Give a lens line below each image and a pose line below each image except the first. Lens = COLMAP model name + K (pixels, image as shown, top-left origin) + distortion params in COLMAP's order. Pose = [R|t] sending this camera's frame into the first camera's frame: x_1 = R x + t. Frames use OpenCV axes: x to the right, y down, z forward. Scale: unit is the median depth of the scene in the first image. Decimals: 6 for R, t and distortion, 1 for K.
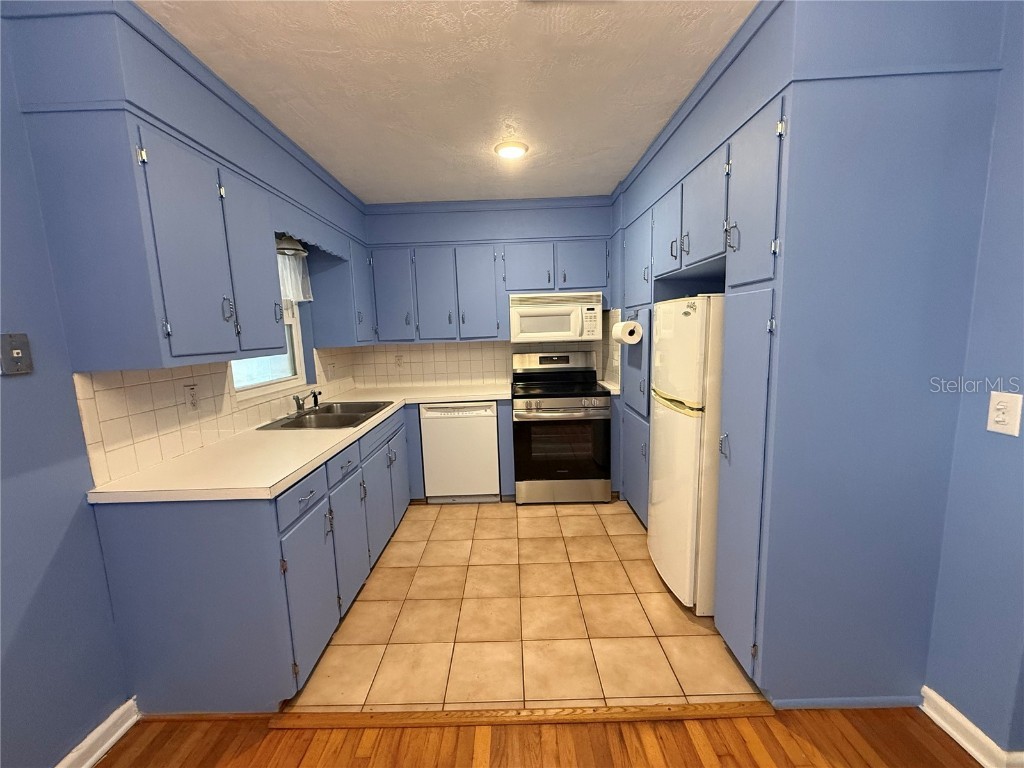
lens RADIAL K [[409.3, 0, 509.6], [0, 409.3, 385.1], [0, 0, 1]] dist [0.000520, 0.000315]
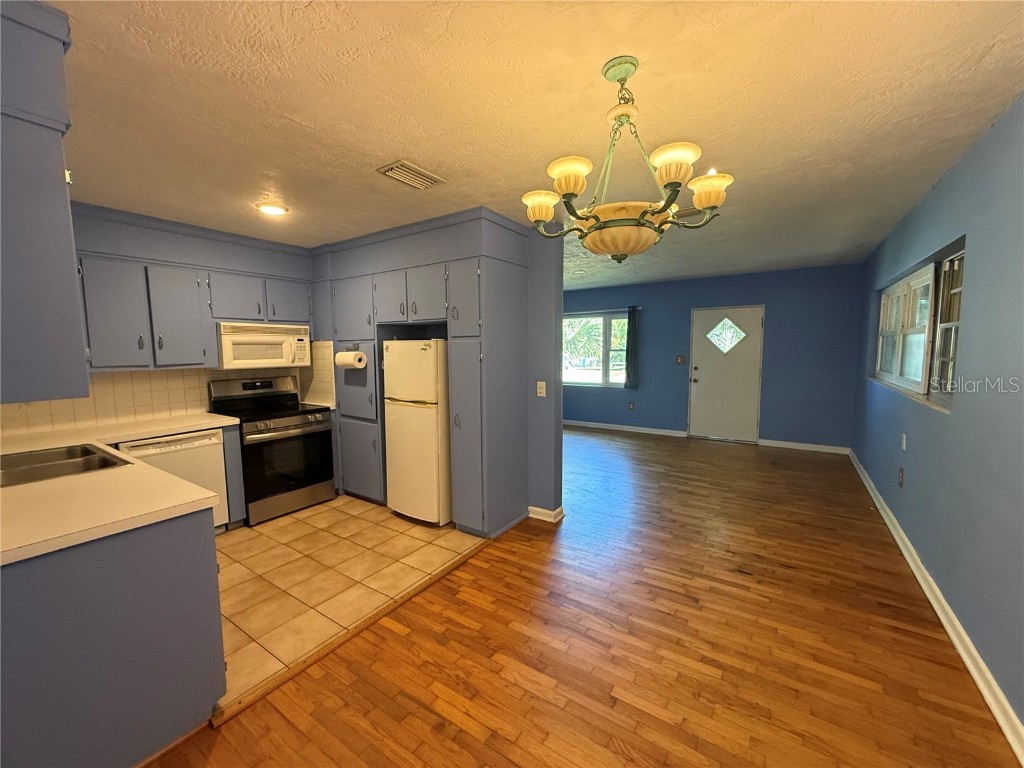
lens RADIAL K [[409.3, 0, 510.1], [0, 409.3, 385.7], [0, 0, 1]] dist [0.000520, 0.000315]
pose [[0.554568, -0.050012, 0.830634, -0.683093], [0.103354, 0.994603, -0.009120, 0.026736], [-0.825695, 0.090907, 0.556744, -0.210576]]
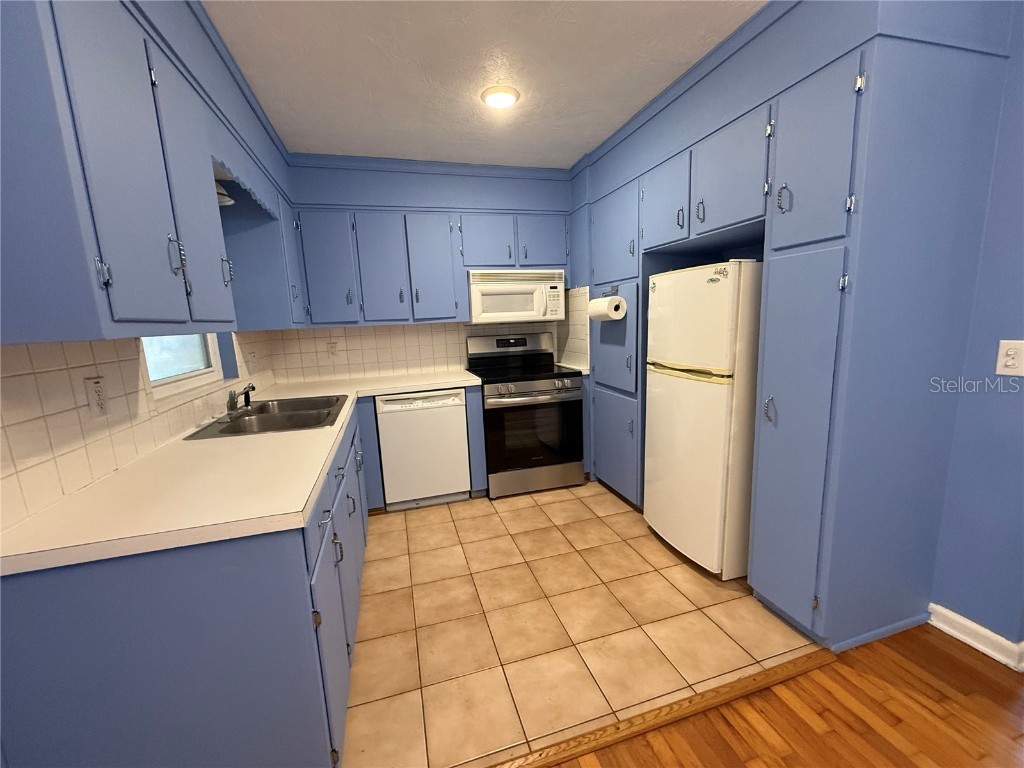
lens RADIAL K [[409.3, 0, 509.4], [0, 409.3, 385.6], [0, 0, 1]] dist [0.000520, 0.000315]
pose [[0.958314, -0.054127, 0.280544, -0.278780], [0.049793, 0.998505, 0.022559, 0.027116], [-0.281346, -0.007650, 0.959576, 0.158976]]
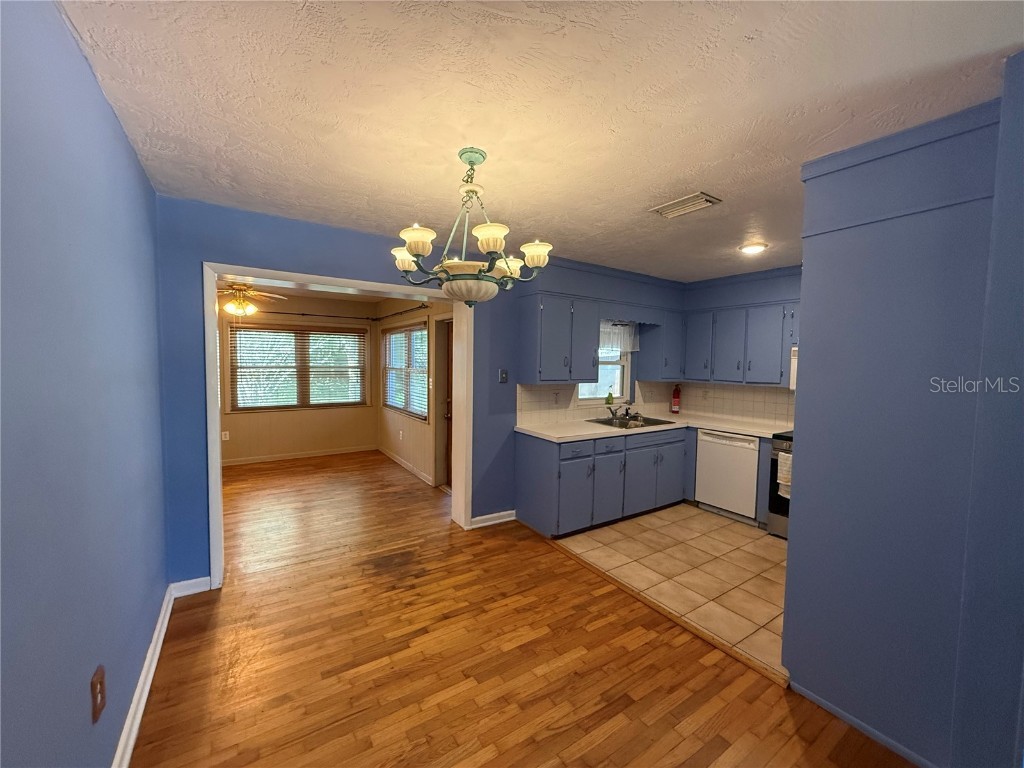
lens RADIAL K [[409.3, 0, 507.7], [0, 409.3, 387.6], [0, 0, 1]] dist [0.000520, 0.000315]
pose [[0.547541, 0.098355, -0.830979, 0.781626], [-0.147027, 0.988927, 0.020173, -0.030557], [0.823761, 0.111131, 0.555938, -0.387632]]
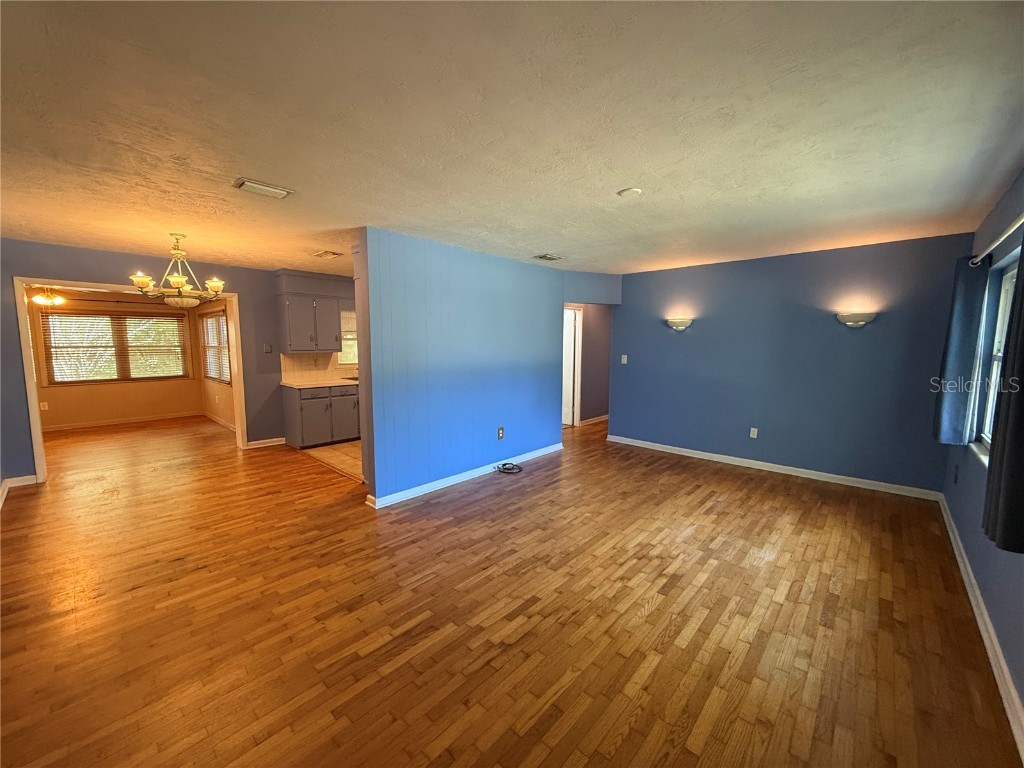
lens RADIAL K [[409.3, 0, 508.5], [0, 409.3, 386.4], [0, 0, 1]] dist [0.000520, 0.000315]
pose [[0.734092, 0.110279, -0.670035, 2.230150], [-0.119862, 0.992275, 0.031994, -0.066987], [0.668387, 0.056825, 0.741640, -0.343427]]
